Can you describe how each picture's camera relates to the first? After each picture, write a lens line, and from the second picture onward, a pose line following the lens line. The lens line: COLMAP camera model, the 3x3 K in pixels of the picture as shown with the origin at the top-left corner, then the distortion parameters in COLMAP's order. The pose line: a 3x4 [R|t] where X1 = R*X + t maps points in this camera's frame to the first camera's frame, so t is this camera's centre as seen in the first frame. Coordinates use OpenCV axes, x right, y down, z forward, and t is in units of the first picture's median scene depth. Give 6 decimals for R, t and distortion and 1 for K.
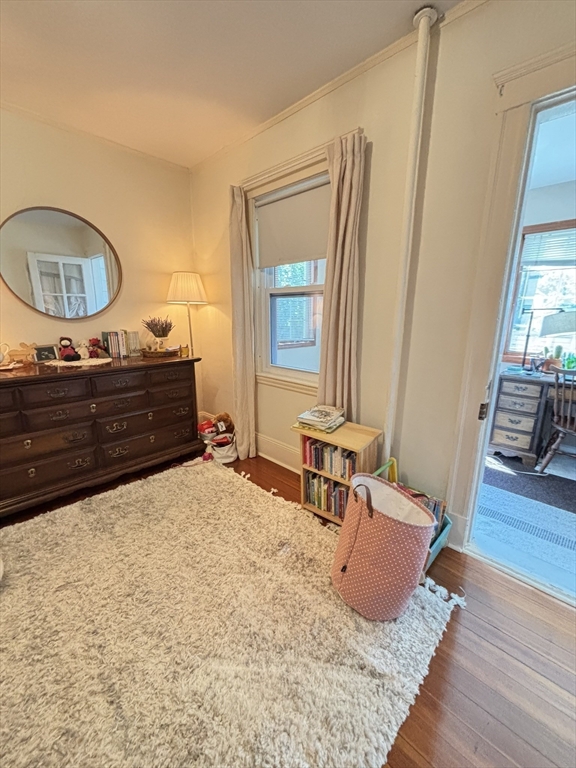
lens RADIAL K [[310.0, 0, 288.2], [0, 310.0, 383.4], [0, 0, 1]] dist [0.001420, 0.000019]
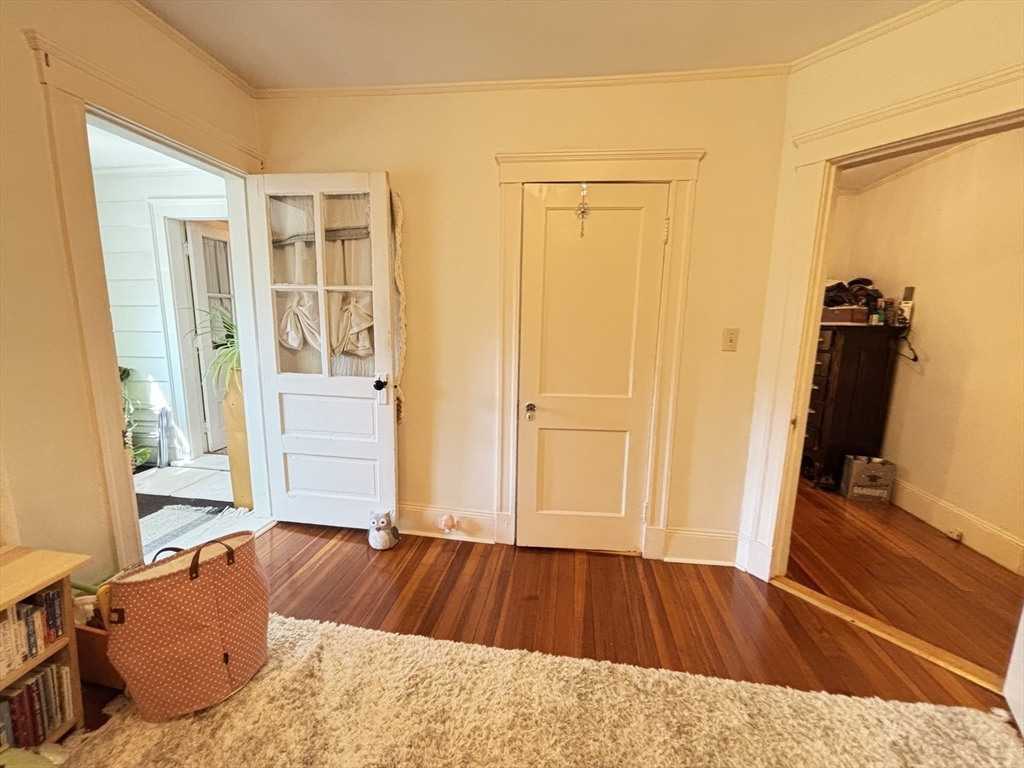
lens RADIAL K [[413.3, 0, 513.2], [0, 413.3, 386.1], [0, 0, 1]] dist [0.001420, 0.000019]
pose [[-0.587978, -0.140295, 0.796617, -0.779965], [0.159459, 0.945413, 0.284196, -0.184692], [-0.793003, 0.294129, -0.533511, 0.625104]]
